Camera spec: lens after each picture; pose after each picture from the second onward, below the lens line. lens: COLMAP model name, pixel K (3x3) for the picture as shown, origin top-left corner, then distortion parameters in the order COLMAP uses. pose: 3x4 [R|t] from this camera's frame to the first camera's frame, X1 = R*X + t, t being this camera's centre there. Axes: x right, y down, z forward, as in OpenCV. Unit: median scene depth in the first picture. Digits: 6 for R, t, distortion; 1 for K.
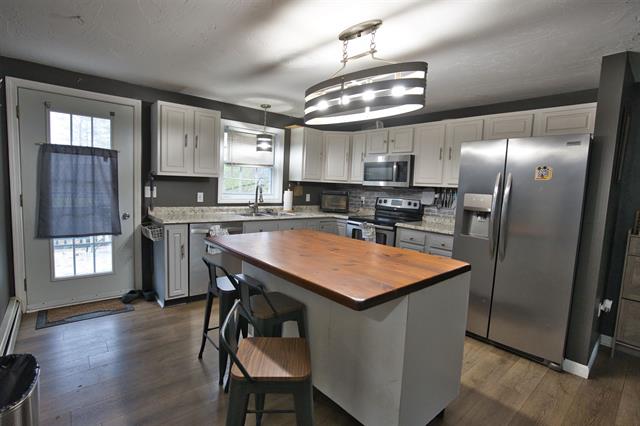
lens RADIAL K [[310.7, 0, 320.0], [0, 310.7, 213.0], [0, 0, 1]] dist [-0.000738, 0.000159]
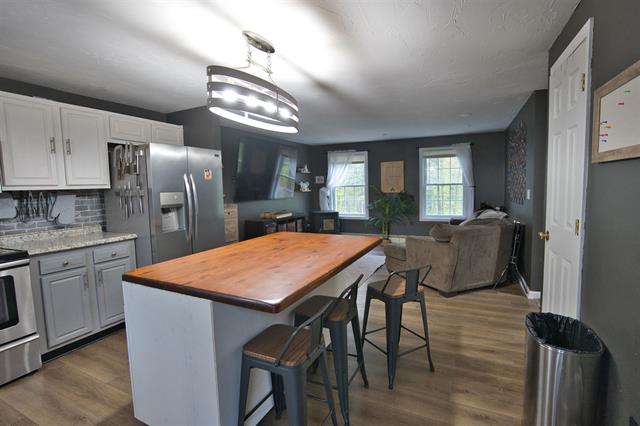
lens RADIAL K [[314.0, 0, 314.1], [0, 314.0, 212.8], [0, 0, 1]] dist [-0.016692, 0.000608]
pose [[-0.366234, -0.118322, 0.922969, -0.688205], [0.094656, 0.982000, 0.163449, -0.117585], [-0.925696, 0.147225, -0.348442, 0.883114]]
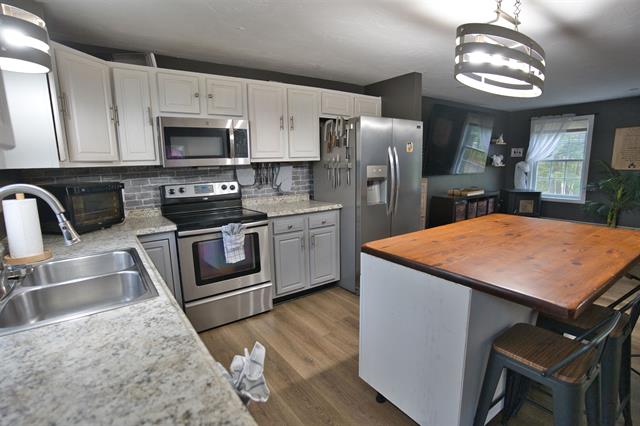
lens RADIAL K [[322.1, 0, 320.0], [0, 322.1, 213.0], [0, 0, 1]] dist [-0.073687, 0.047423]
pose [[0.101835, -0.207415, 0.972938, -0.636296], [0.116947, 0.973737, 0.195345, -0.135739], [-0.987903, 0.093889, 0.123417, 1.022004]]
